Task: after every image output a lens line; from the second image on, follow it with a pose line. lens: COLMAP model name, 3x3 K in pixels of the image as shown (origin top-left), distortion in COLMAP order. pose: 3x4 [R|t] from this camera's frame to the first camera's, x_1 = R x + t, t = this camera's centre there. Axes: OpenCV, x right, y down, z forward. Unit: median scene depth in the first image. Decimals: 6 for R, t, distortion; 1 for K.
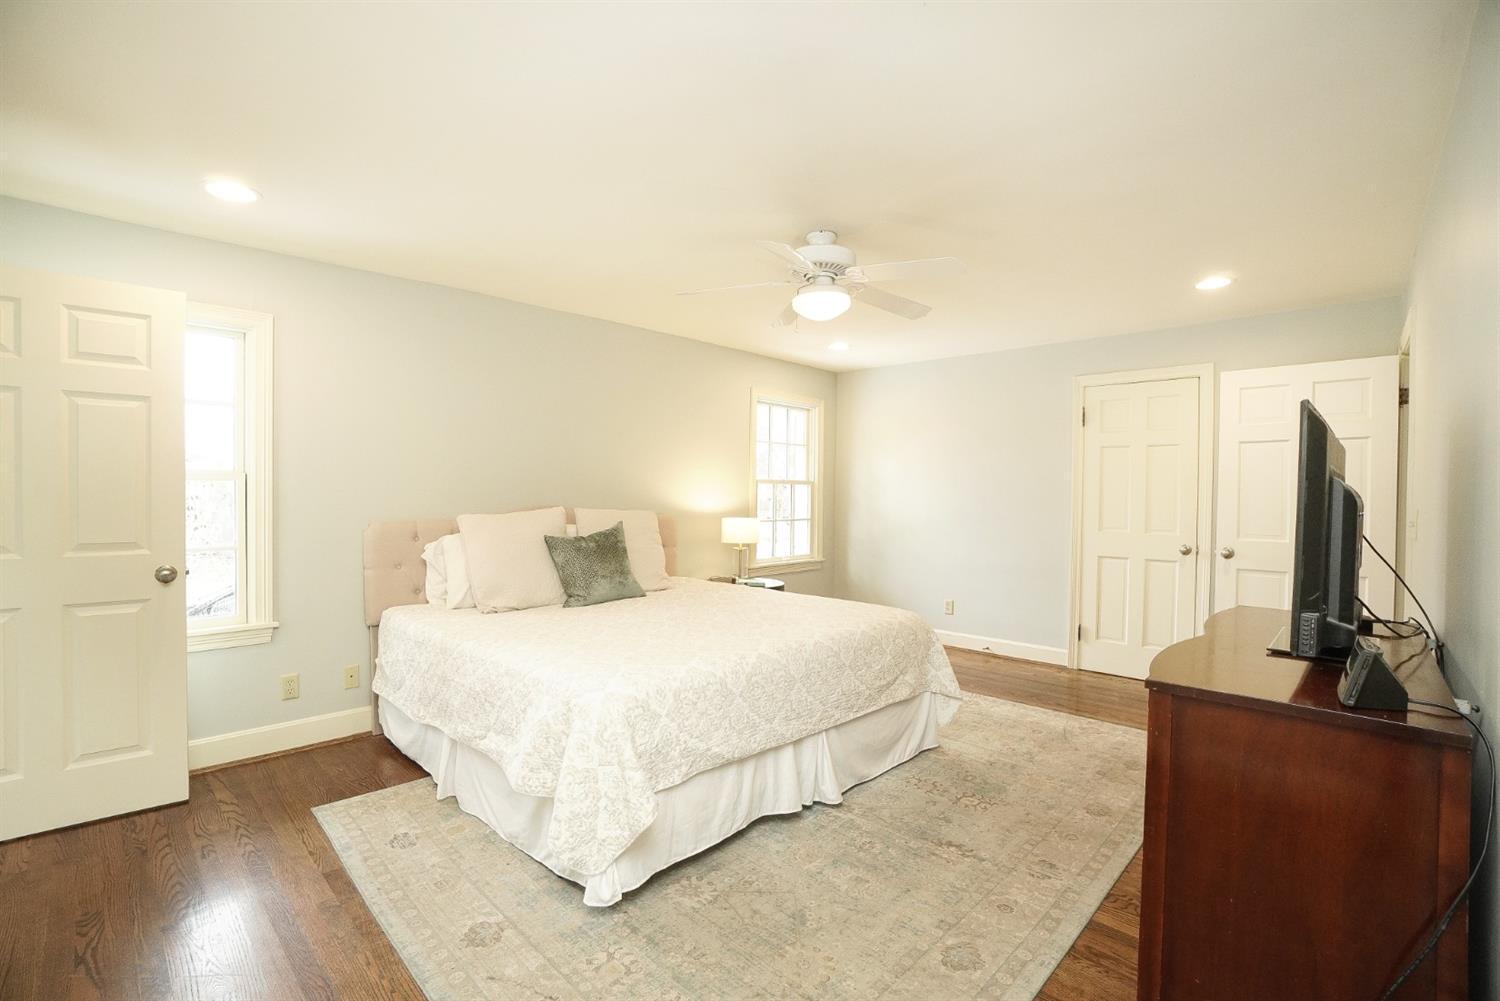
lens RADIAL K [[677.4, 0, 748.1], [0, 677.4, 501.5], [0, 0, 1]] dist [0.000056, -0.000298]
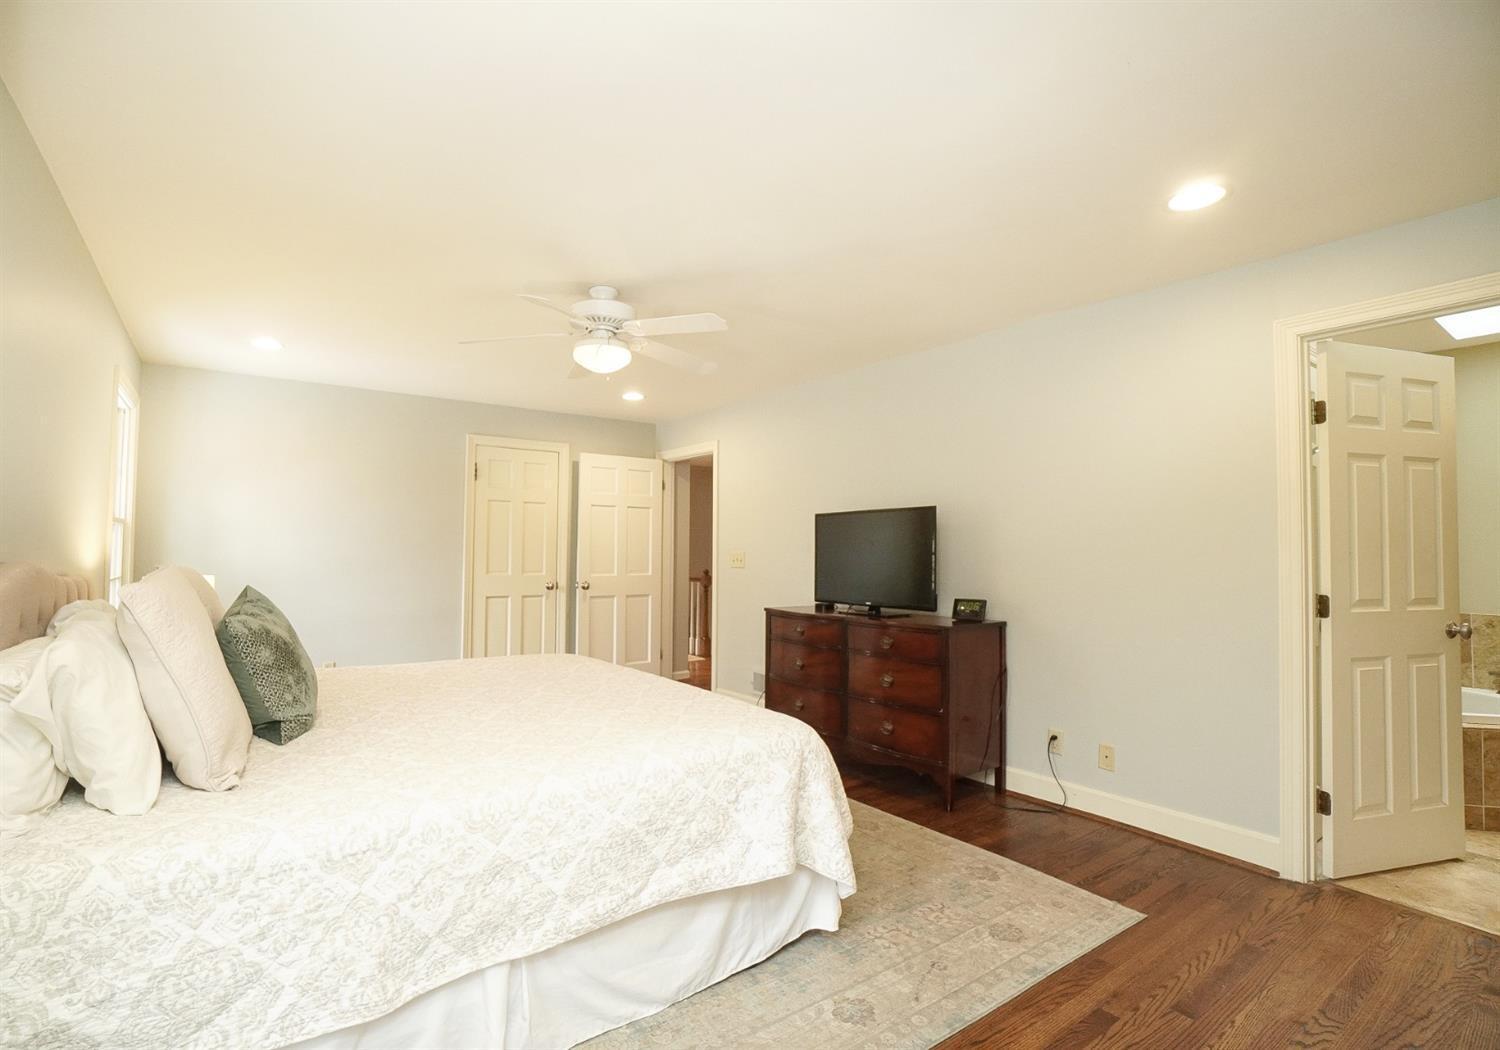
lens RADIAL K [[684.3, 0, 748.0], [0, 684.3, 532.7], [0, 0, 1]] dist [-0.003103, -0.000334]
pose [[0.157935, 0.022540, 0.987192, -0.589270], [0.000797, 0.999736, -0.022953, 0.000741], [-0.987449, 0.004412, 0.157876, 0.430643]]
